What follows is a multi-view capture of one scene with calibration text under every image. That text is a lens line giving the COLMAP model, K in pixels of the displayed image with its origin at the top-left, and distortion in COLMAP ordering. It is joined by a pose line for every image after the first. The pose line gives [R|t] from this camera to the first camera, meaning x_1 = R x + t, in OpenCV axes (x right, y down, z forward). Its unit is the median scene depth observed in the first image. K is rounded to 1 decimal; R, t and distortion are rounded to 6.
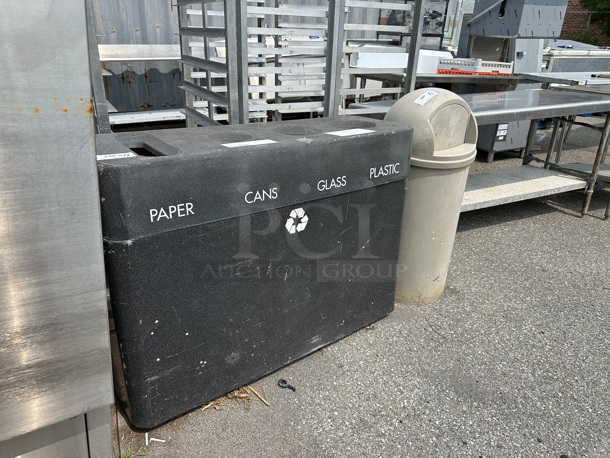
lens RADIAL K [[424.5, 0, 302.1], [0, 424.5, 226.4], [0, 0, 1]] dist [0.158460, -0.278092]
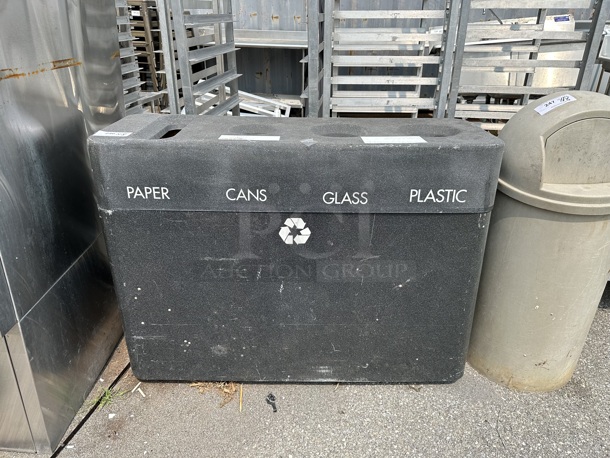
lens RADIAL K [[424.5, 0, 302.1], [0, 424.5, 226.4], [0, 0, 1]] dist [0.158460, -0.278092]
pose [[0.799261, 0.234217, -0.553466, 0.484512], [-0.218546, 0.971155, 0.095372, -0.110333], [0.559839, 0.044731, 0.827393, 0.276554]]
